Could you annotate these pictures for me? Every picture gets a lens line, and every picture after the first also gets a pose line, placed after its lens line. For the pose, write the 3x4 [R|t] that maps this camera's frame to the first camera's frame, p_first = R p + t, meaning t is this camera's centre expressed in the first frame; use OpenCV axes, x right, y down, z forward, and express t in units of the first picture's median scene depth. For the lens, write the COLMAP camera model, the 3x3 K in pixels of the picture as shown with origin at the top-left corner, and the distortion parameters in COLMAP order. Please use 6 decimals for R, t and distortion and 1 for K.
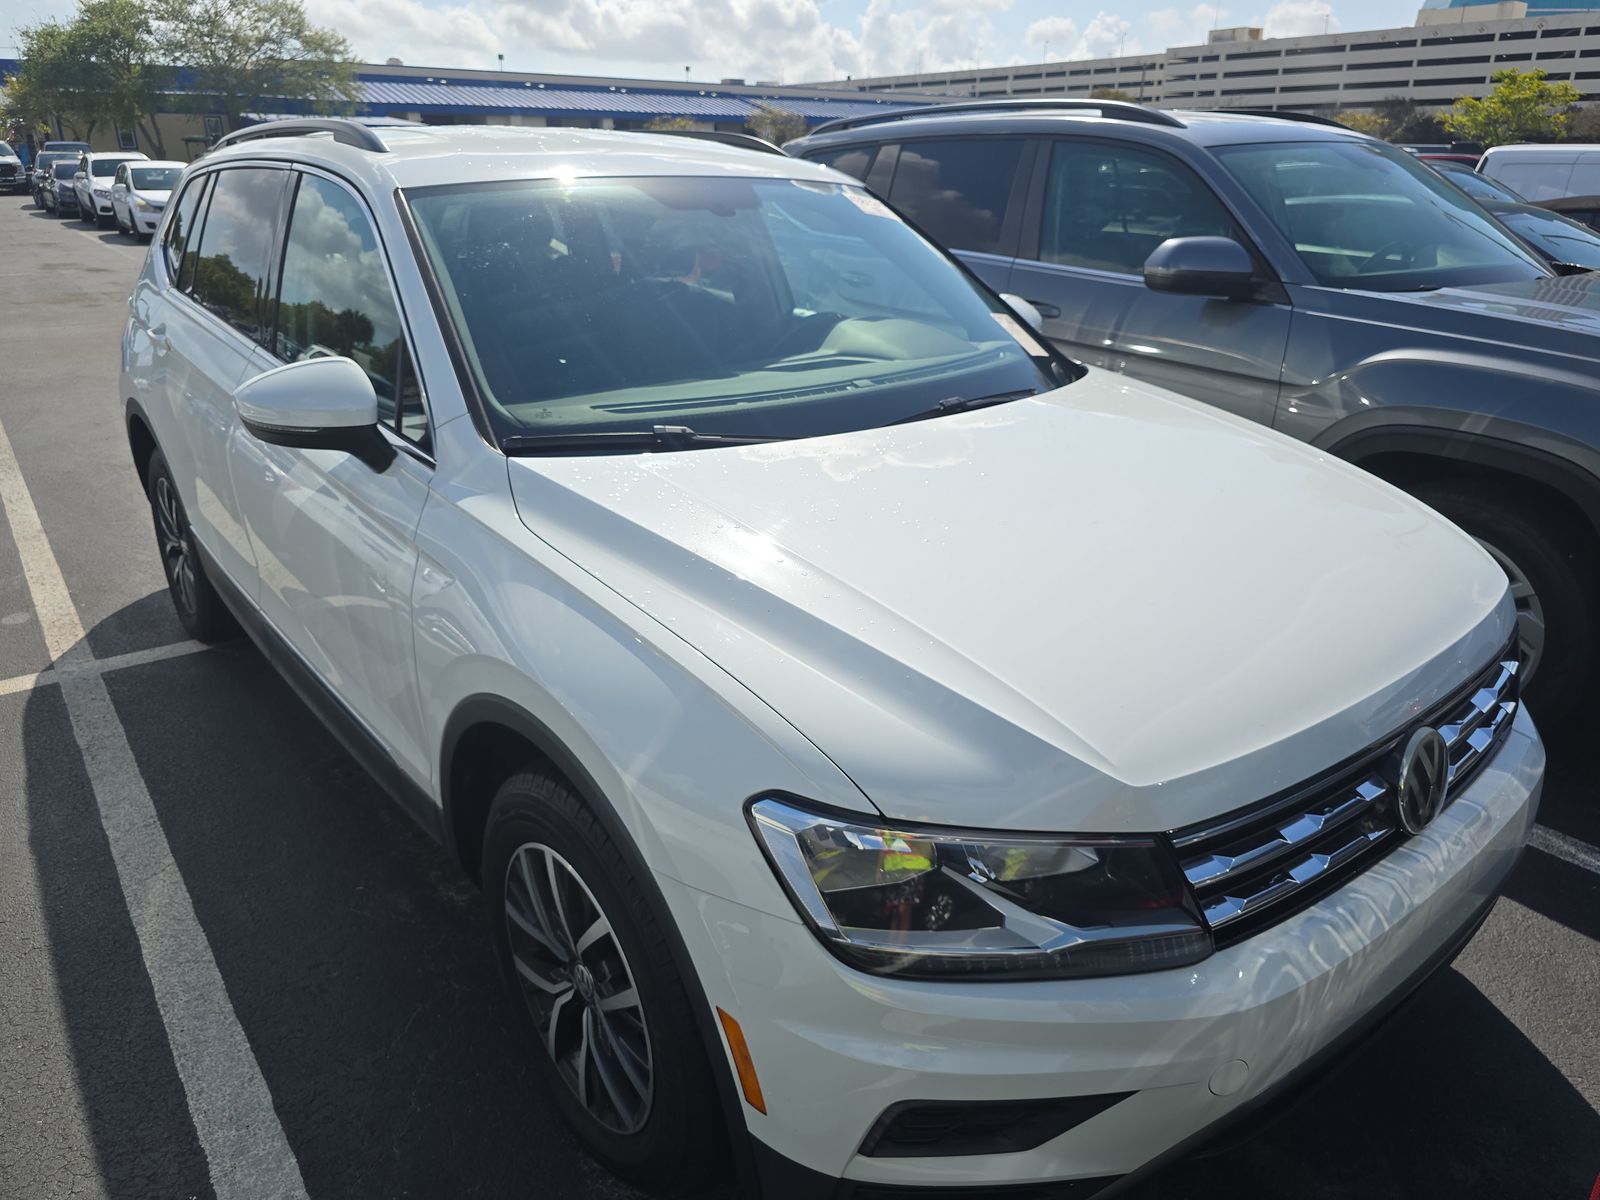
lens RADIAL K [[1102.5, 0, 810.7], [0, 1102.5, 602.6], [0, 0, 1]] dist [0.040657, -0.040491]
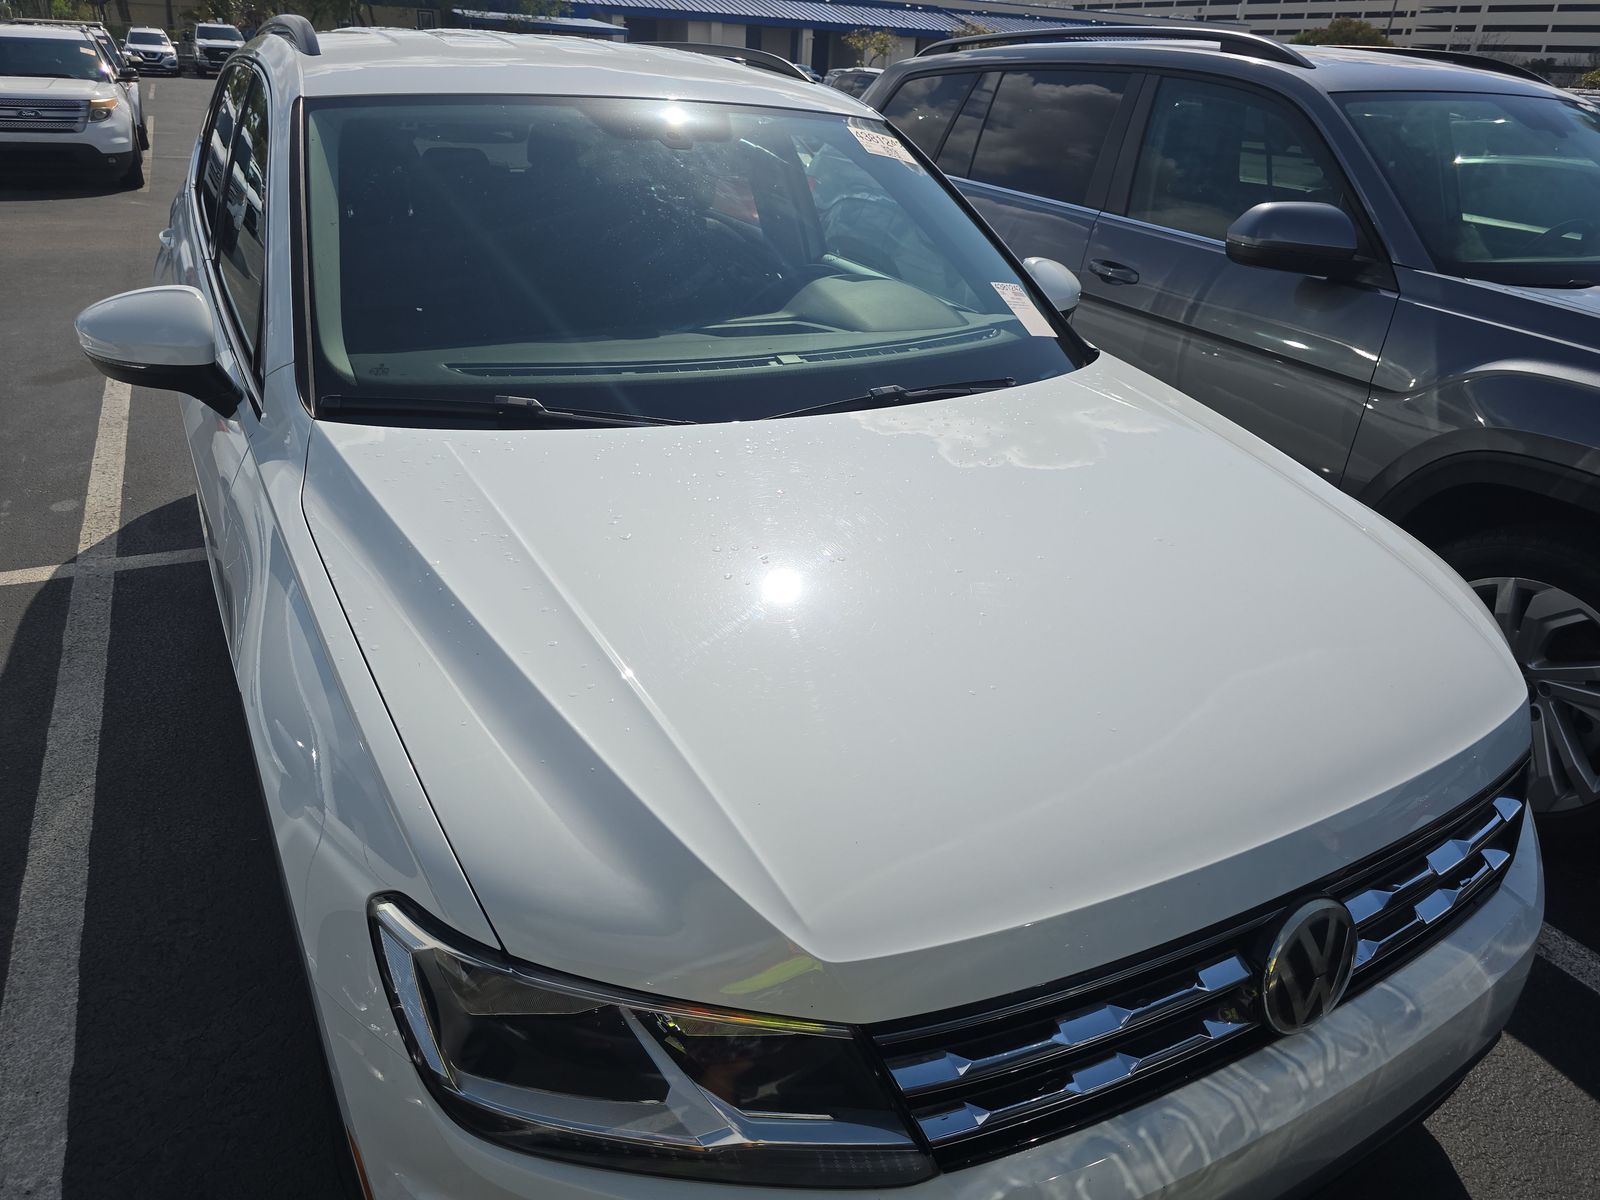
lens RADIAL K [[1102.5, 0, 809.5], [0, 1102.5, 598.4], [0, 0, 1]] dist [0.040657, -0.040491]
pose [[0.984478, 0.111504, -0.135537, 0.186377], [-0.103285, 0.992443, 0.066252, -0.067993], [0.141900, -0.051225, 0.988555, 0.137188]]
